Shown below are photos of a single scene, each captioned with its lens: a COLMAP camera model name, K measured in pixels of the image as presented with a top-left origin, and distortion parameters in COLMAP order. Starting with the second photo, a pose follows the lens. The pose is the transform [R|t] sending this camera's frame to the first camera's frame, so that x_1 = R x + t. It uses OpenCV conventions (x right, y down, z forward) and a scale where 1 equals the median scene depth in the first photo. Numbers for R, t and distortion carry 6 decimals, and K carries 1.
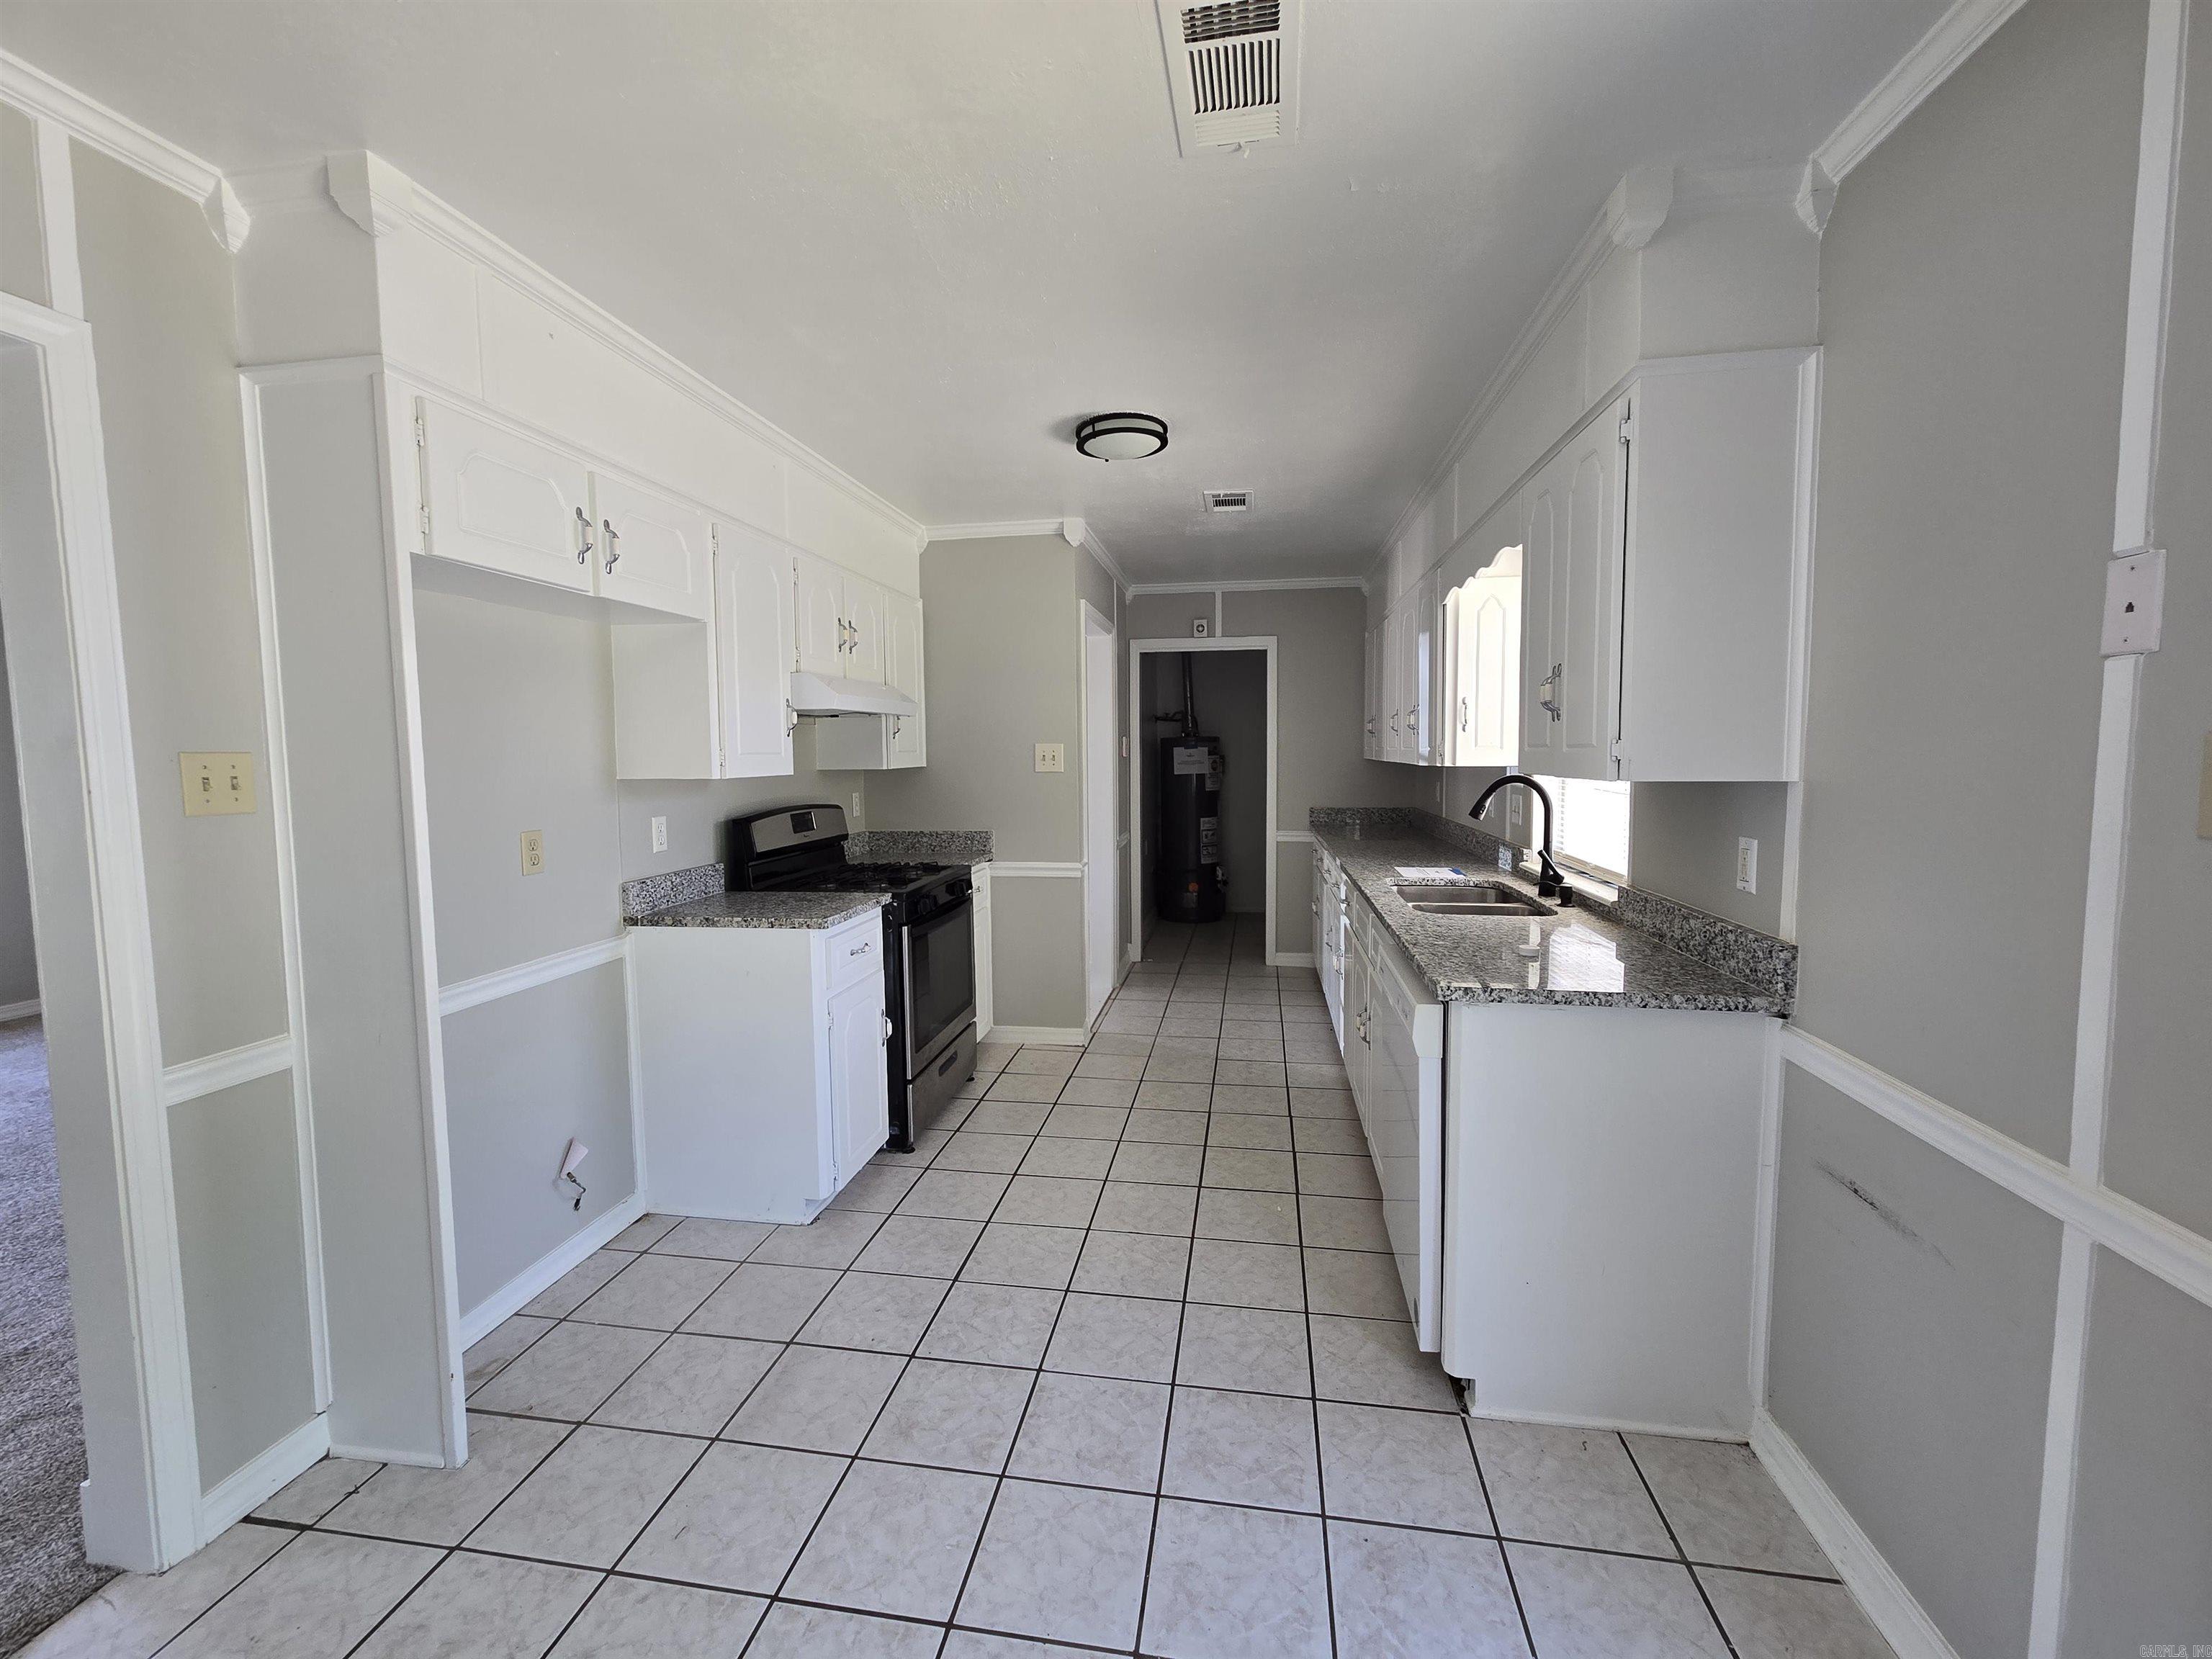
lens RADIAL K [[904.6, 0, 1113.3], [0, 904.6, 820.8], [0, 0, 1]] dist [0.000692, 0.000194]
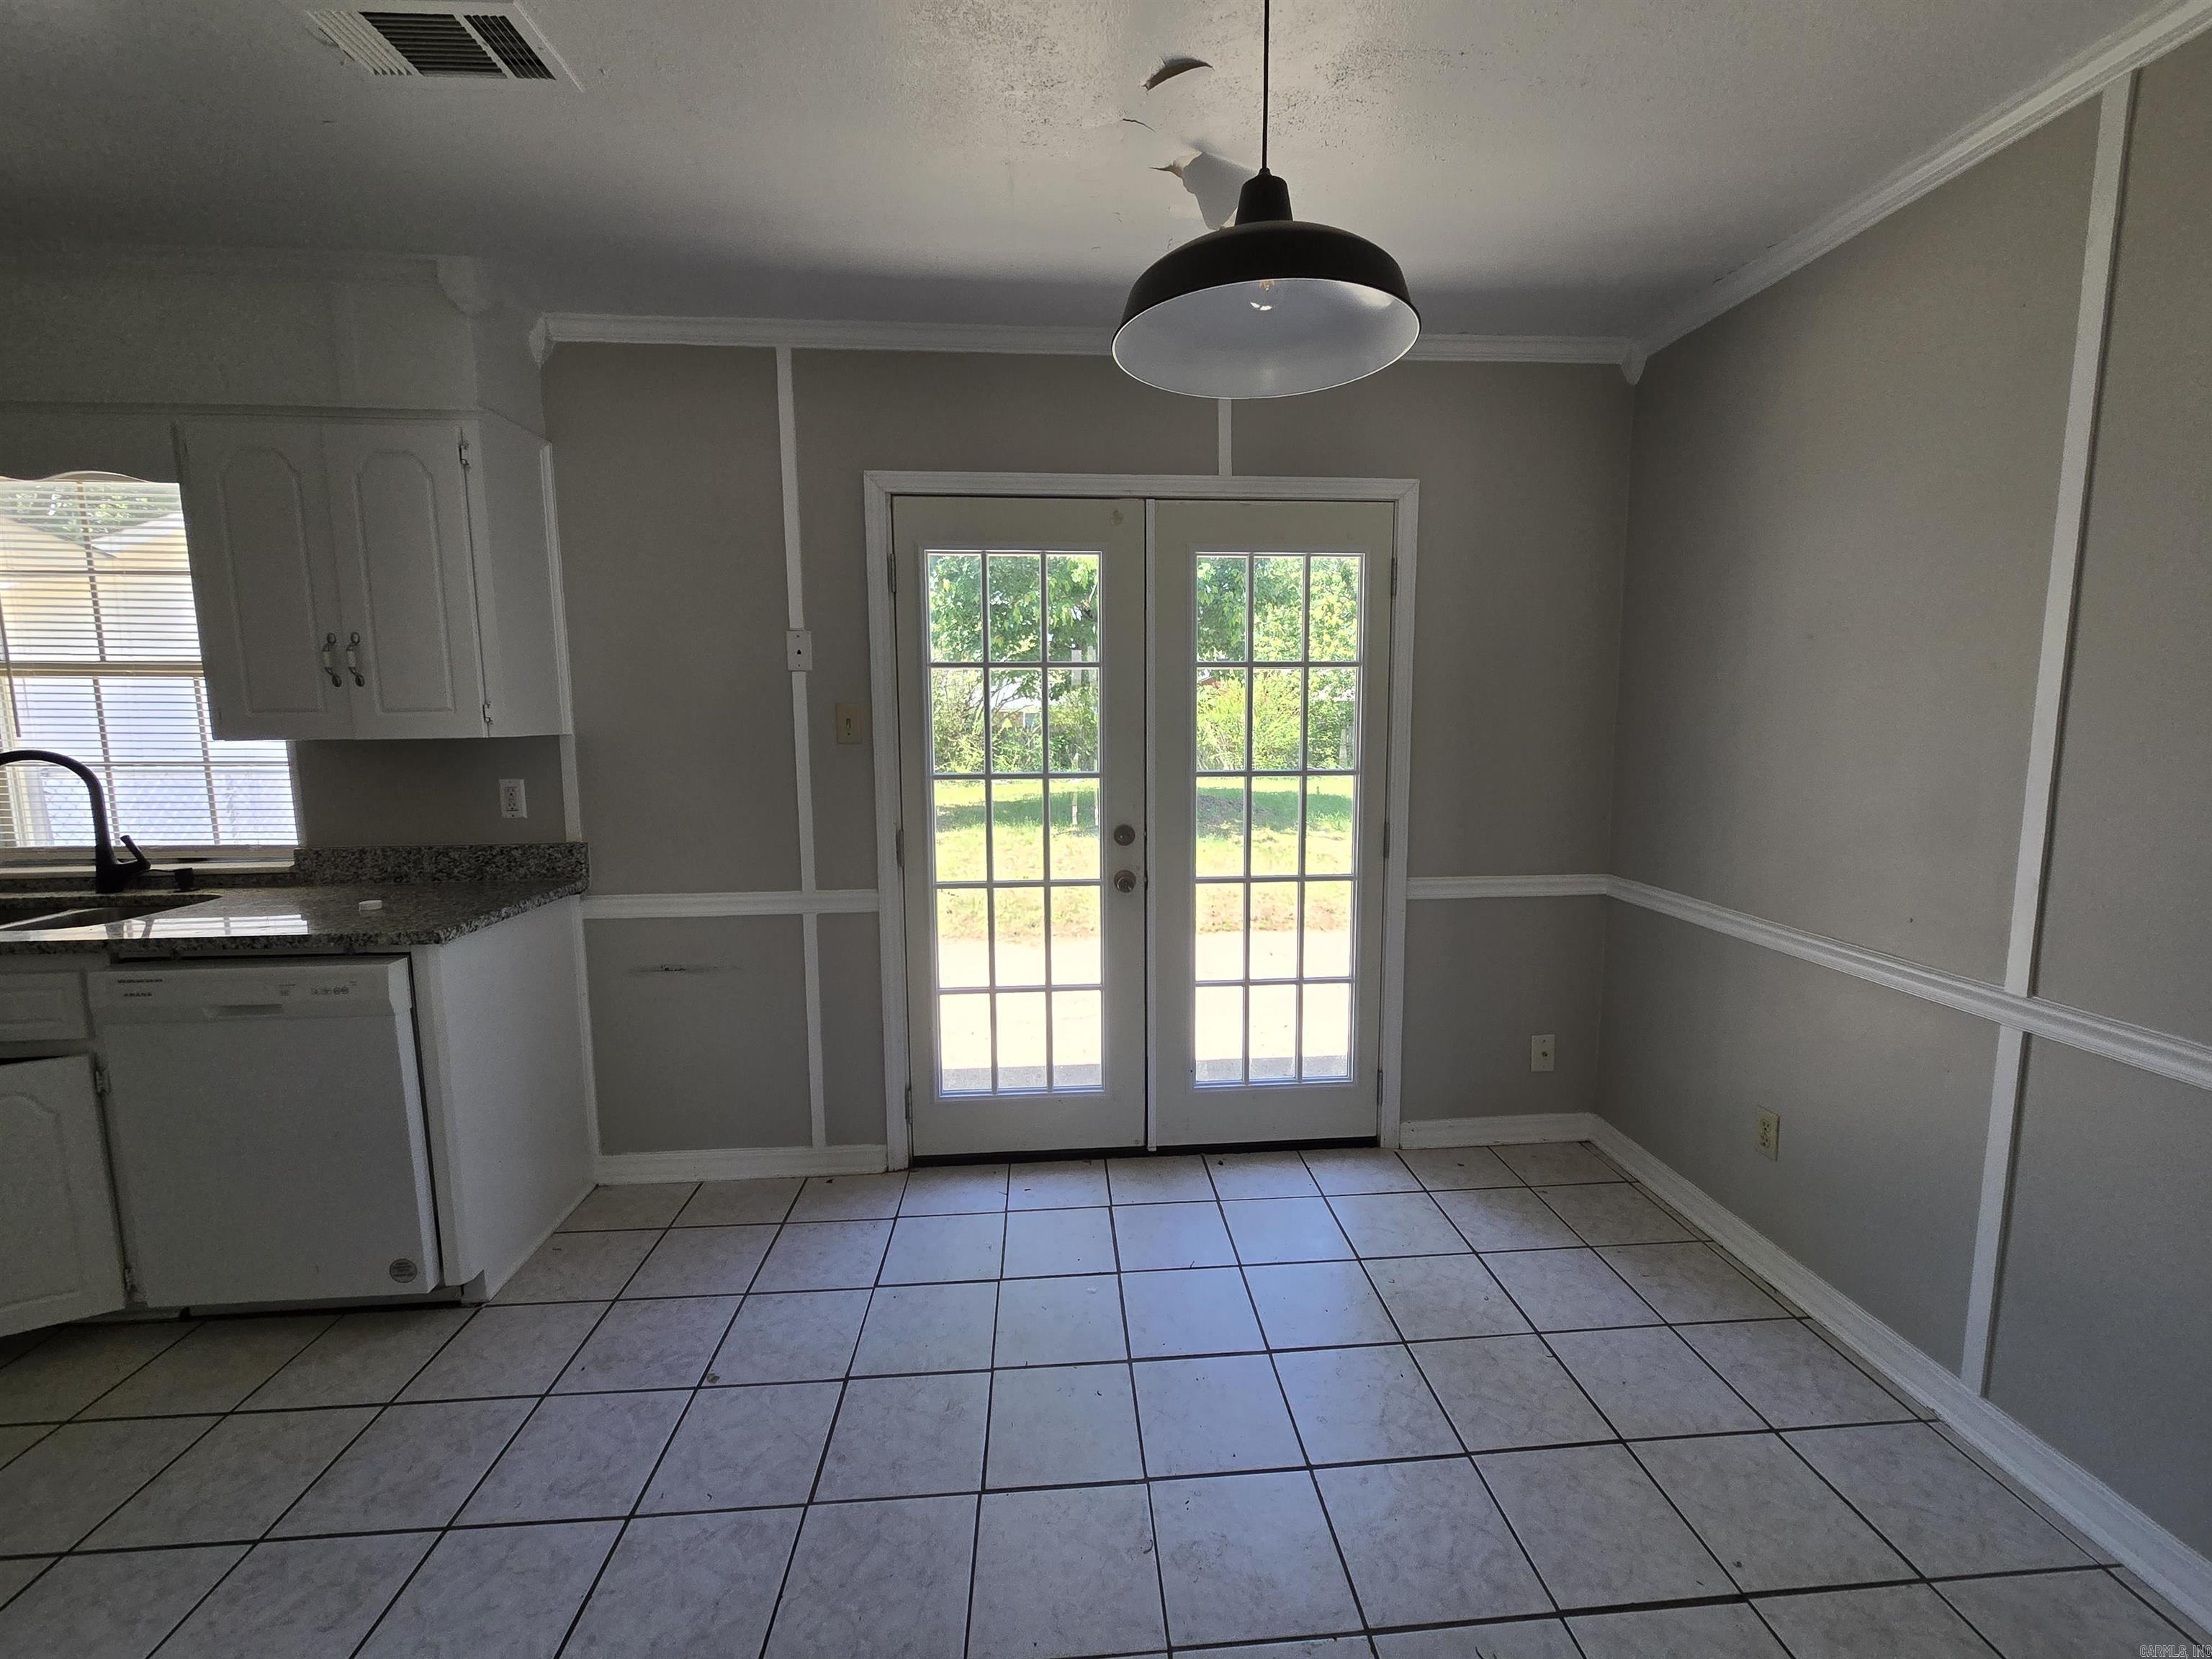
lens RADIAL K [[904.6, 0, 1113.3], [0, 904.6, 820.8], [0, 0, 1]] dist [0.000692, 0.000194]
pose [[-0.230021, -0.107250, 0.967258, -0.936006], [0.083743, 0.988041, 0.129469, -0.020653], [-0.969576, 0.110782, -0.218289, 0.483350]]
